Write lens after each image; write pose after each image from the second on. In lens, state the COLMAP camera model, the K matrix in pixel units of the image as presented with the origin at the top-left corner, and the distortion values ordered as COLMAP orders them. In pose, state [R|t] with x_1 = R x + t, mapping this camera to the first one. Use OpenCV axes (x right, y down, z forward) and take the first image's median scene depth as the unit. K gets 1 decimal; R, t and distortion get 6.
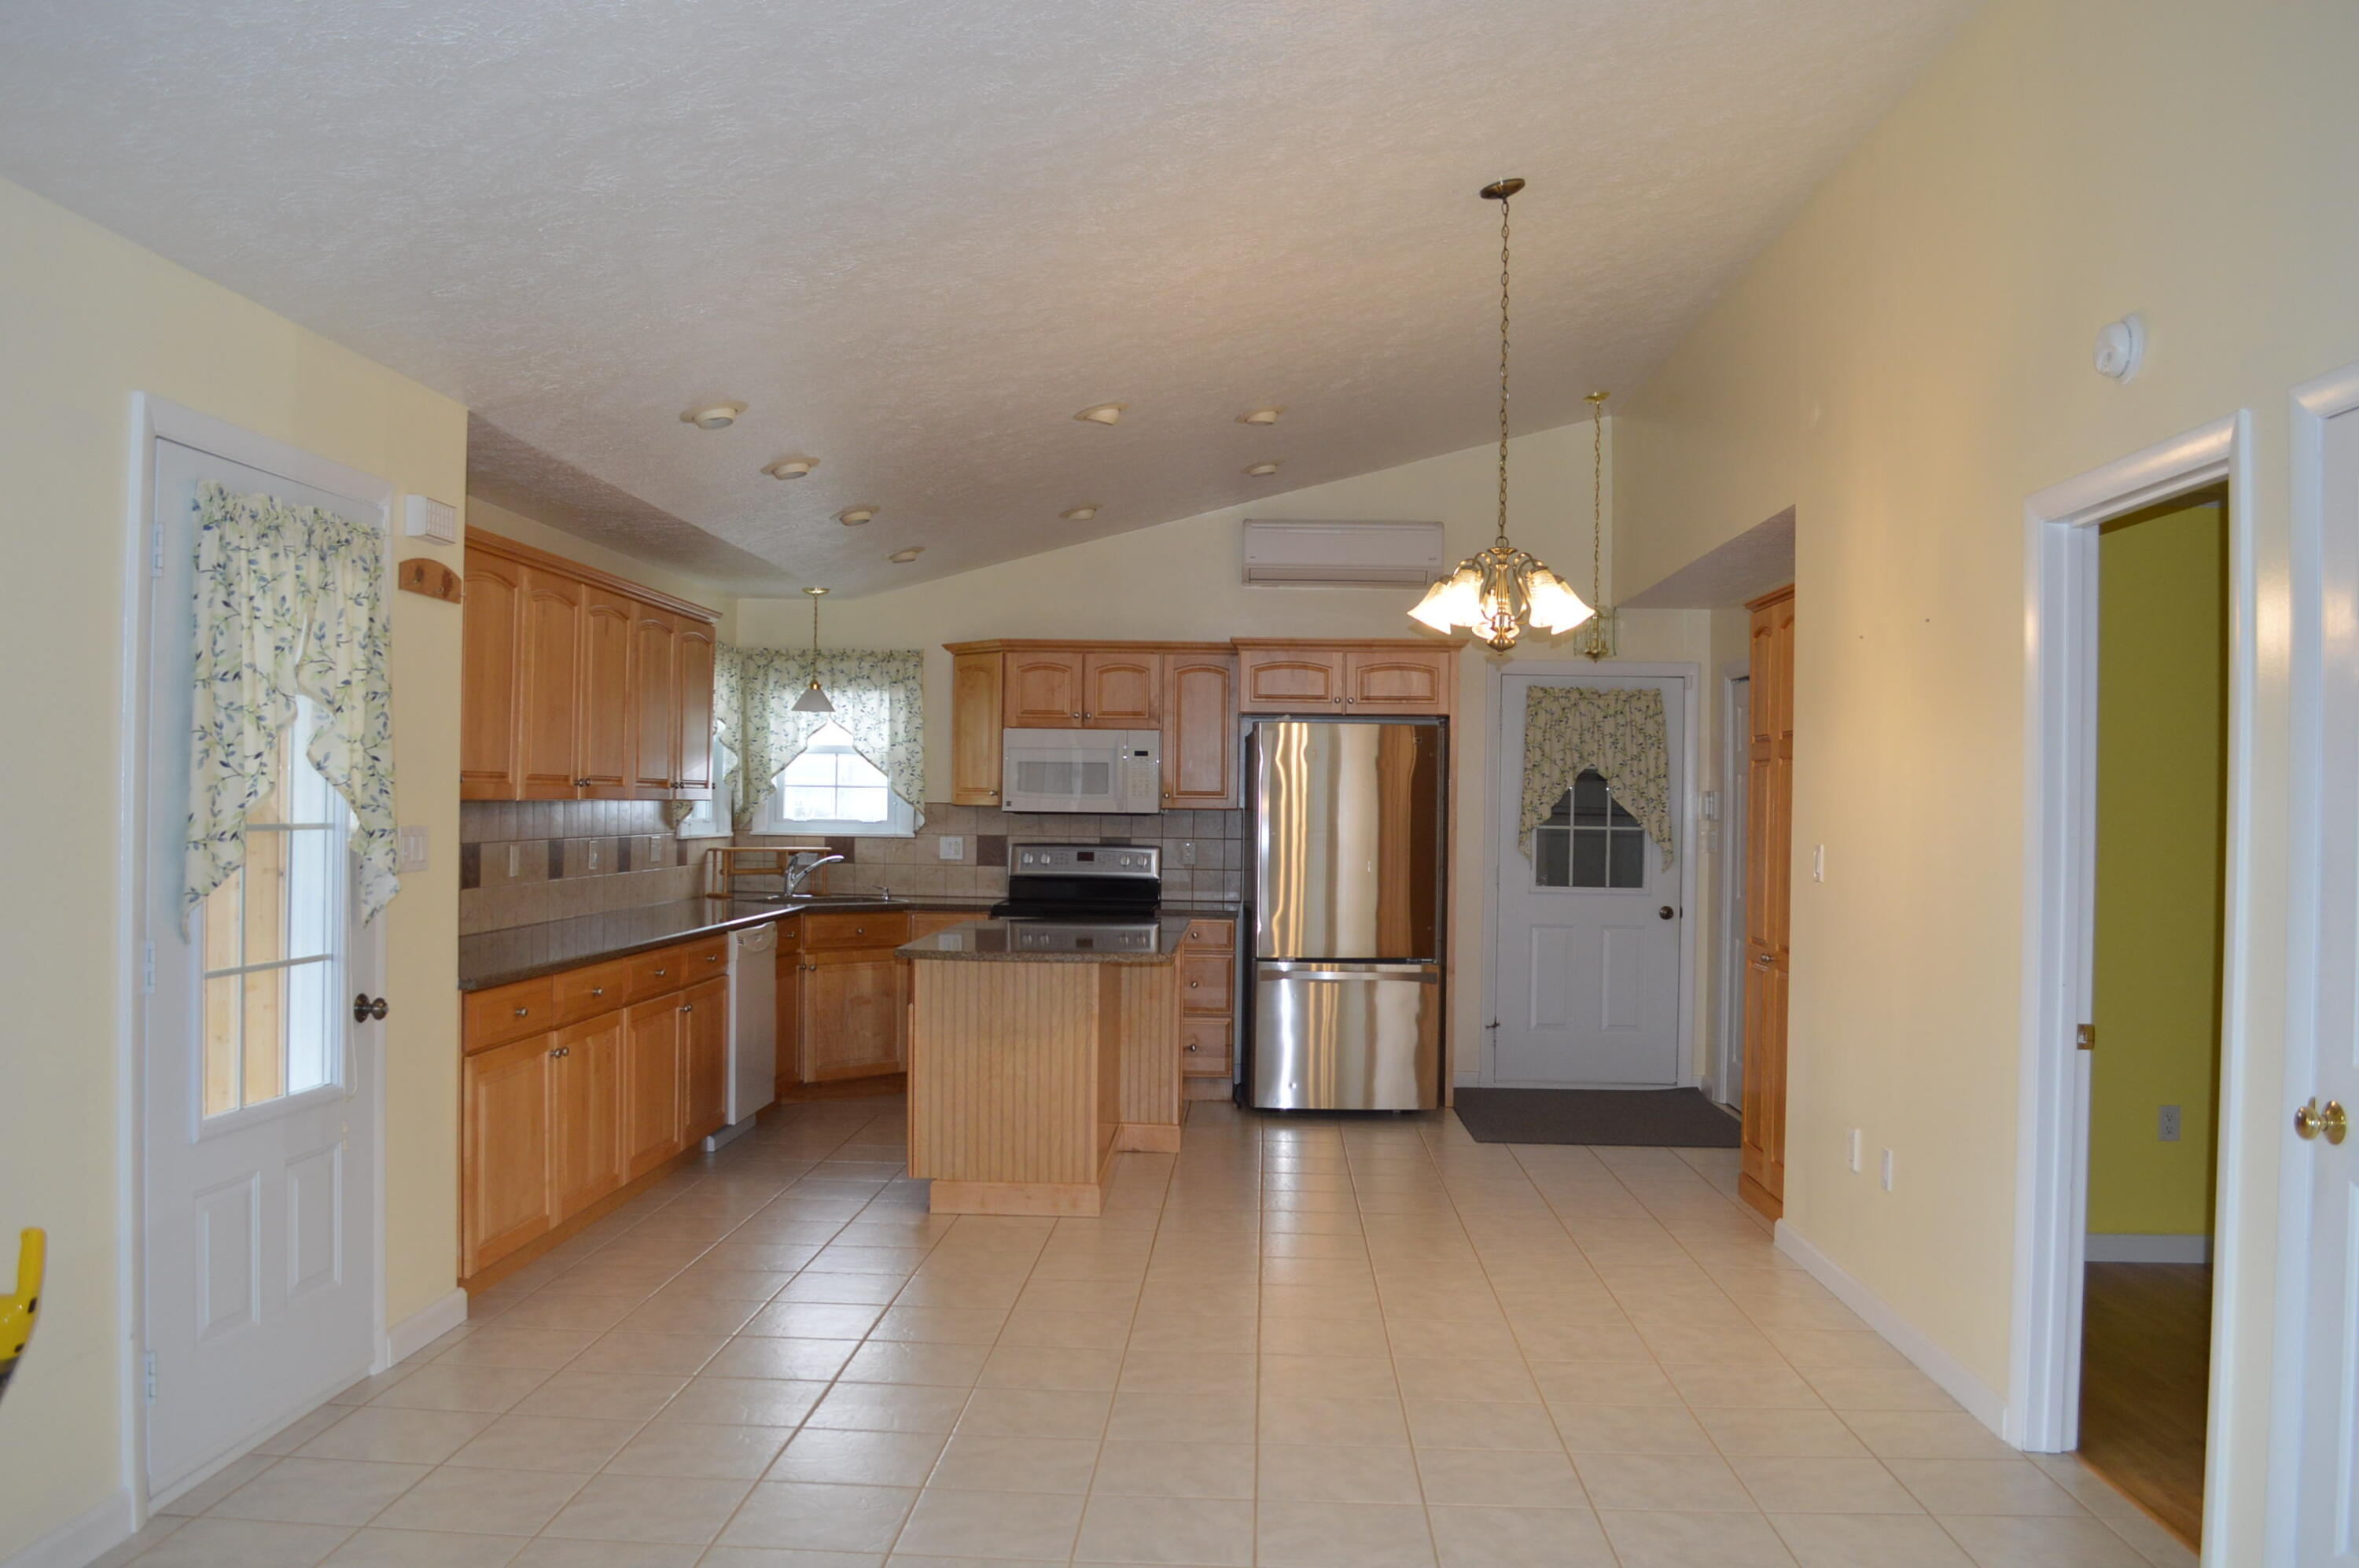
lens RADIAL K [[1880.3, 0, 1183.8], [0, 1880.3, 799.2], [0, 0, 1]] dist [-0.085231, 0.023466]
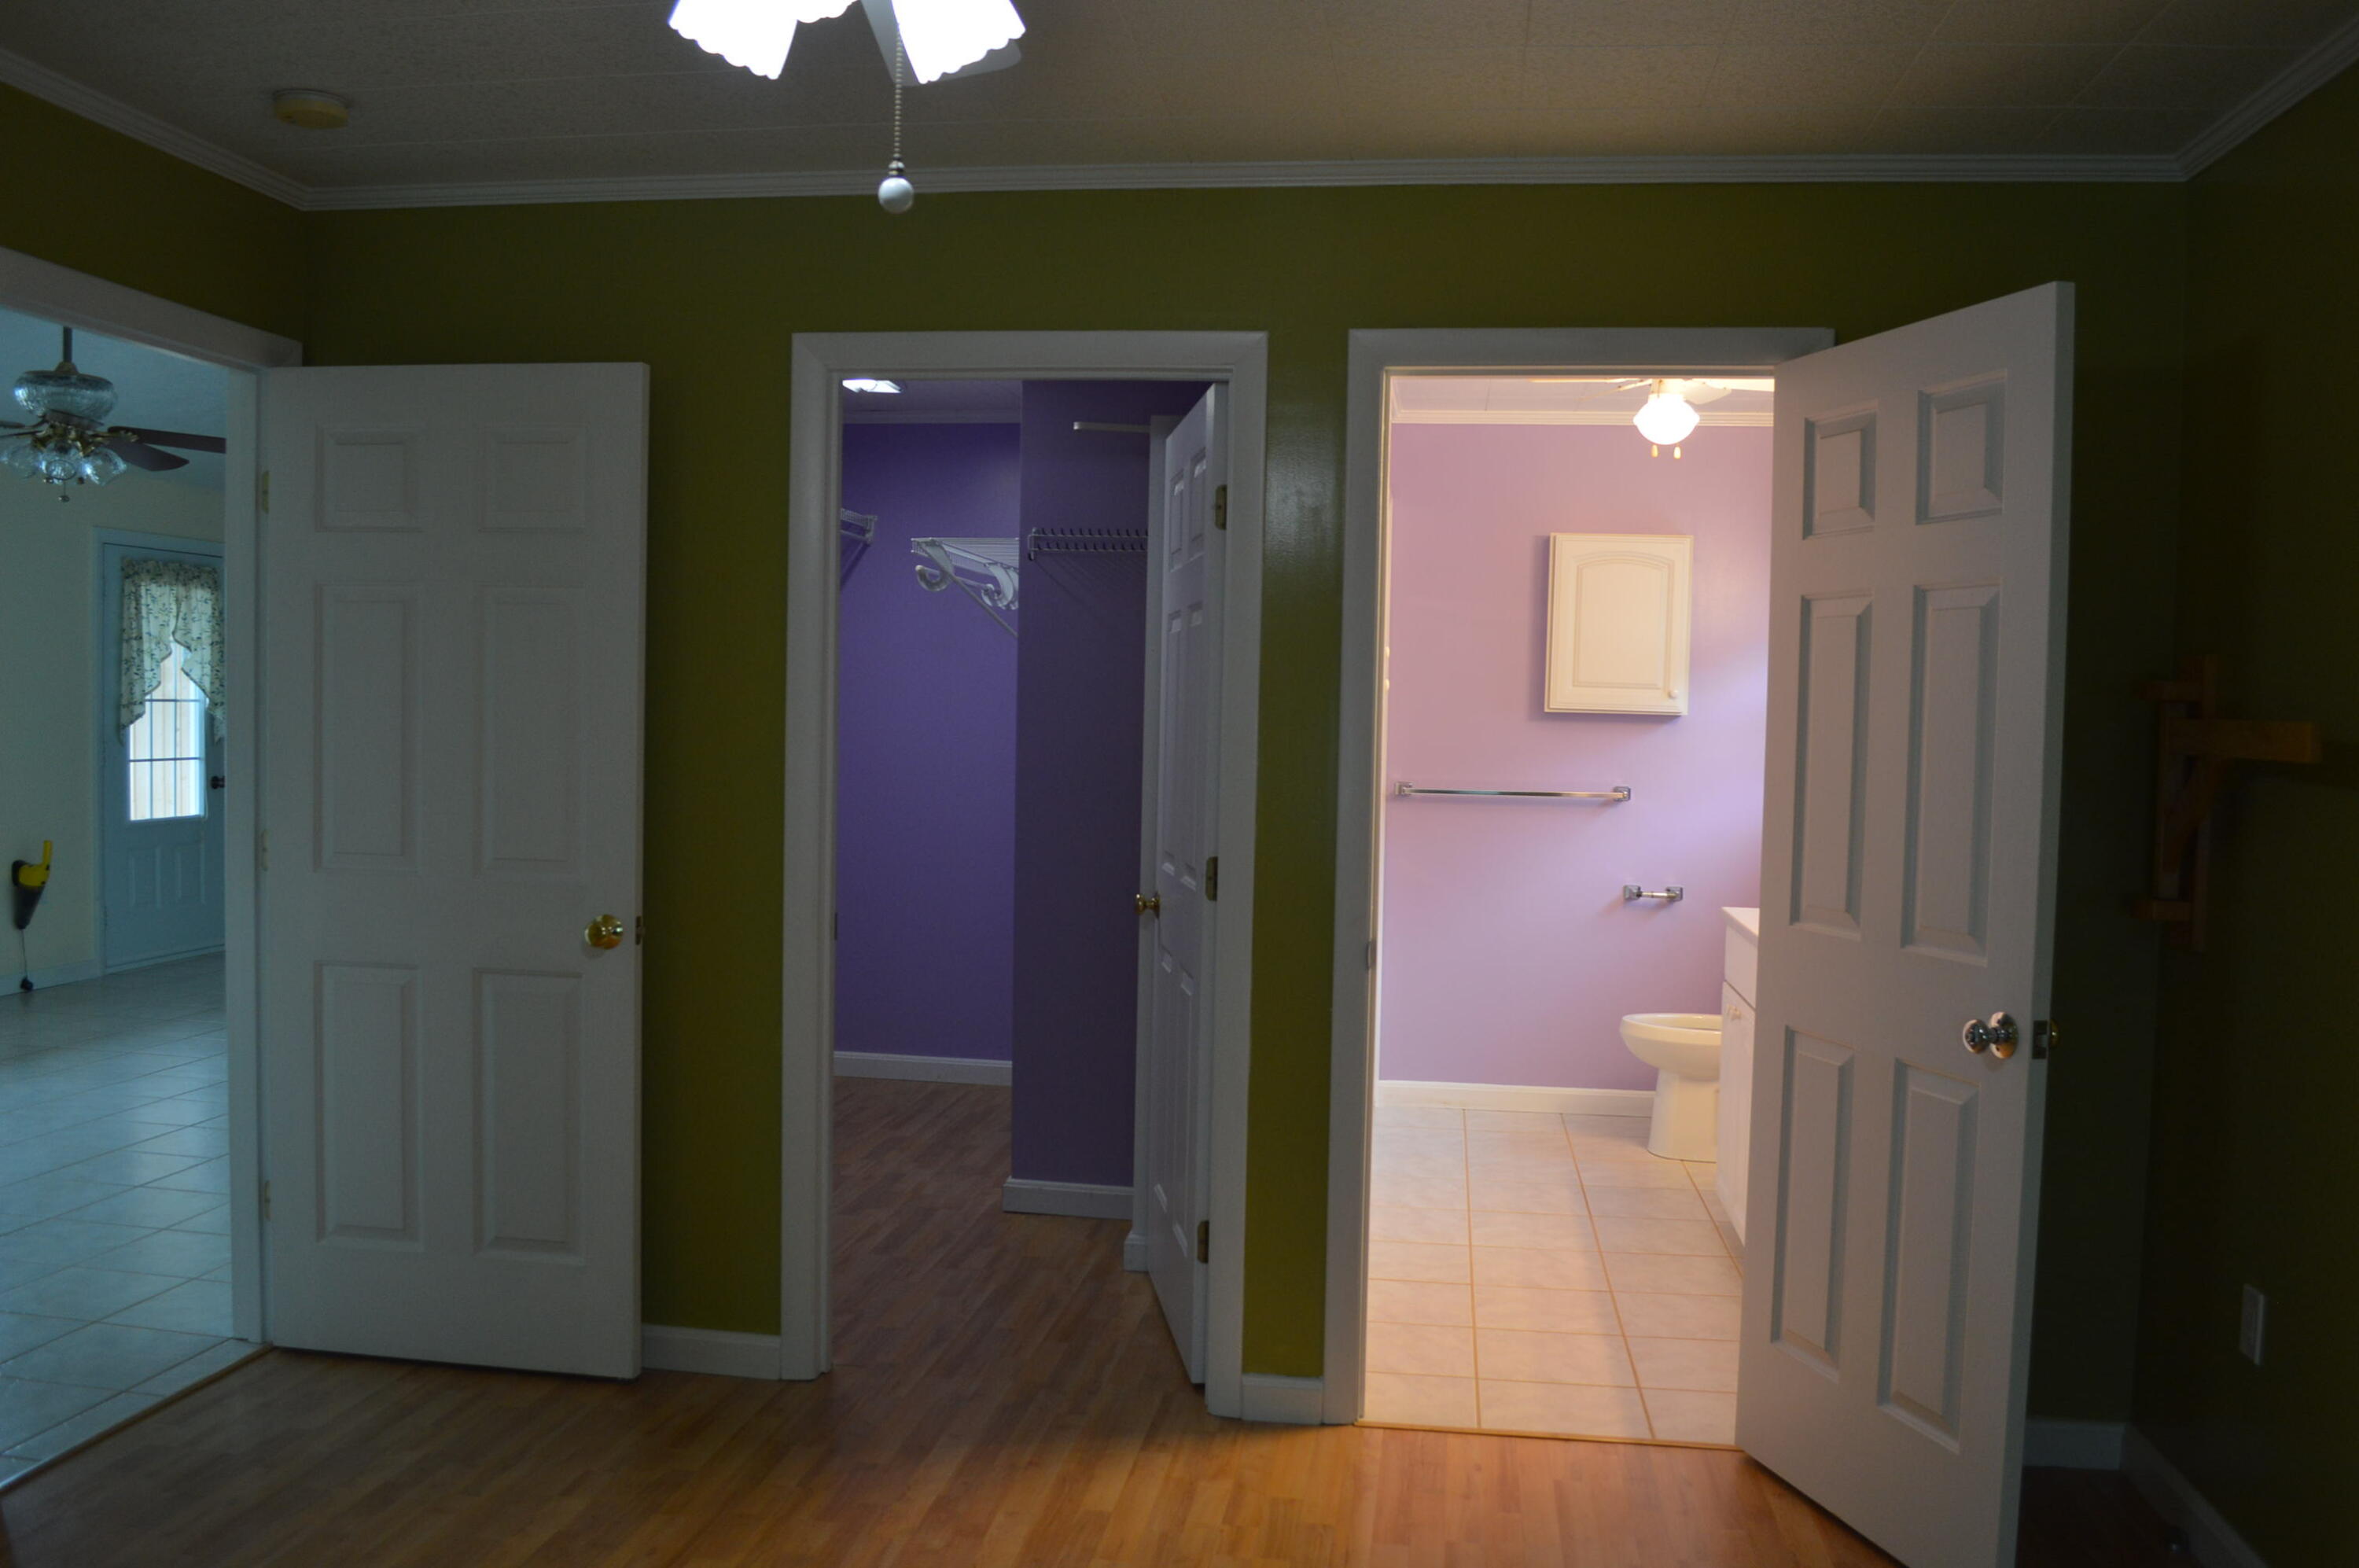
lens RADIAL K [[1880.3, 0, 1172.0], [0, 1880.3, 780.4], [0, 0, 1]] dist [-0.085231, 0.023466]
pose [[0.995470, 0.013184, -0.094153, 0.540761], [-0.009196, 0.999047, 0.042663, 0.003010], [0.094626, -0.041604, 0.994643, -0.651706]]
